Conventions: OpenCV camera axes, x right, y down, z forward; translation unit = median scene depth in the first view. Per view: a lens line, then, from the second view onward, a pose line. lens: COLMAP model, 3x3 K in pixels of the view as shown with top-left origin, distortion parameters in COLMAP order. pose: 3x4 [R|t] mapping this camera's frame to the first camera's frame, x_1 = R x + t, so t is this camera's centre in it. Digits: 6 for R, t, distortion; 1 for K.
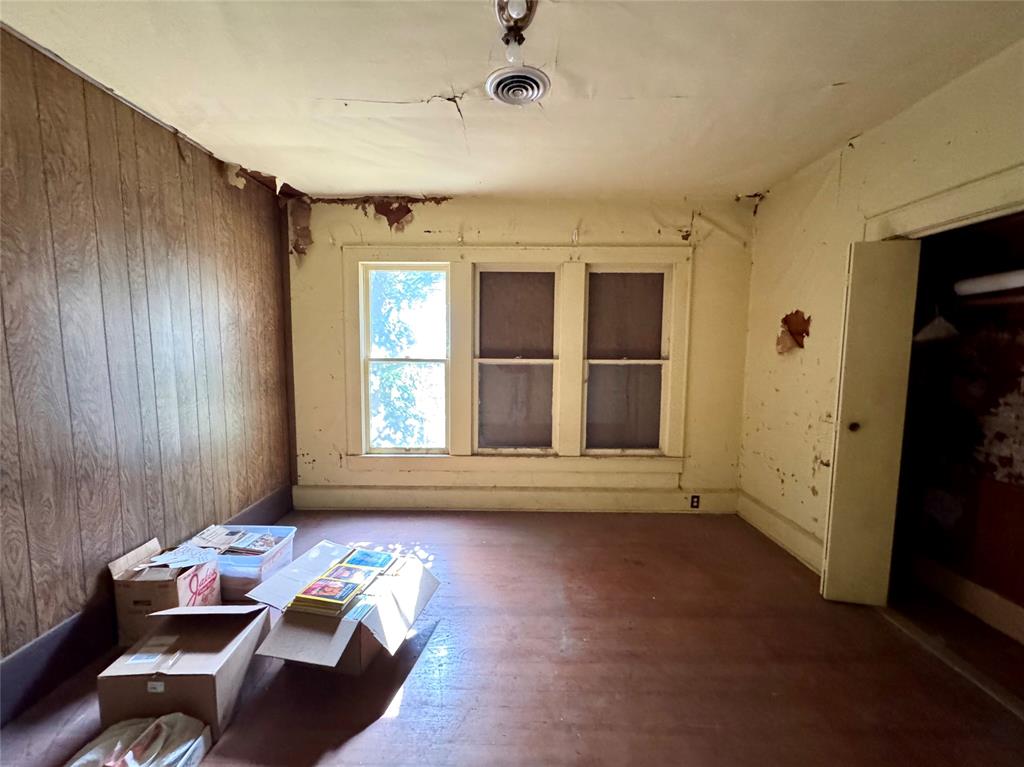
lens RADIAL K [[424.2, 0, 512.0], [0, 424.2, 383.5], [0, 0, 1]] dist [-0.000782, -0.000159]
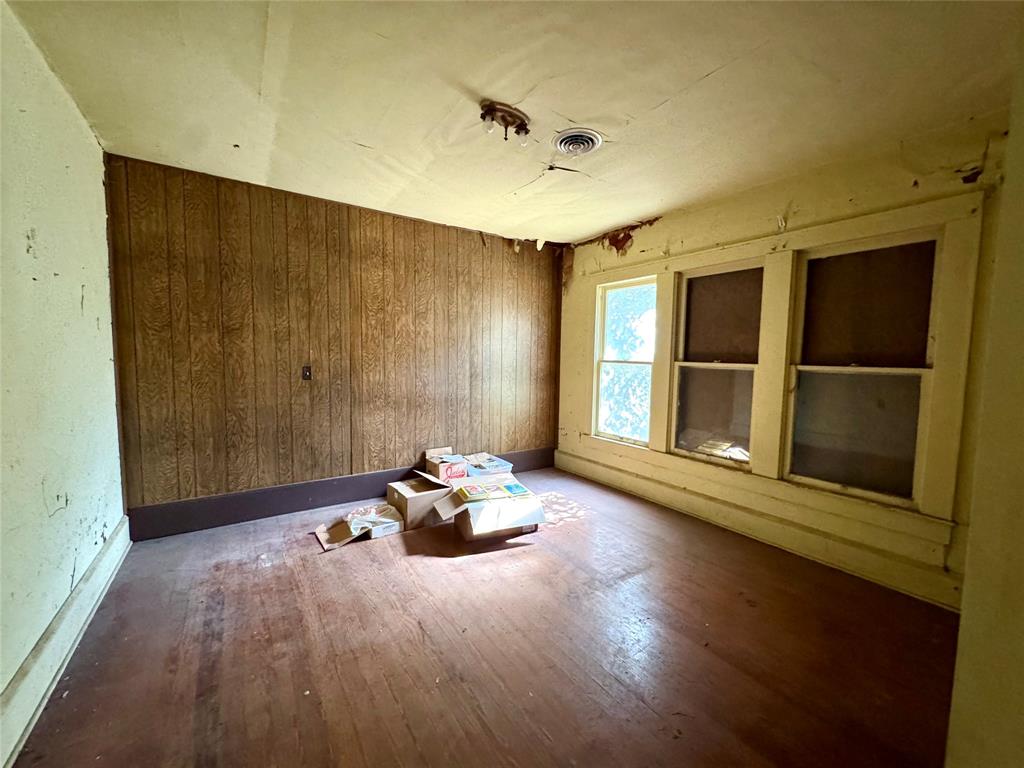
lens RADIAL K [[404.3, 0, 512.0], [0, 404.3, 384.0], [0, 0, 1]] dist [-0.000070, -0.000092]
pose [[0.571845, 0.062676, -0.817964, 0.523232], [-0.089592, 0.995885, 0.013675, 0.019396], [0.815455, 0.065463, 0.575107, 0.098918]]
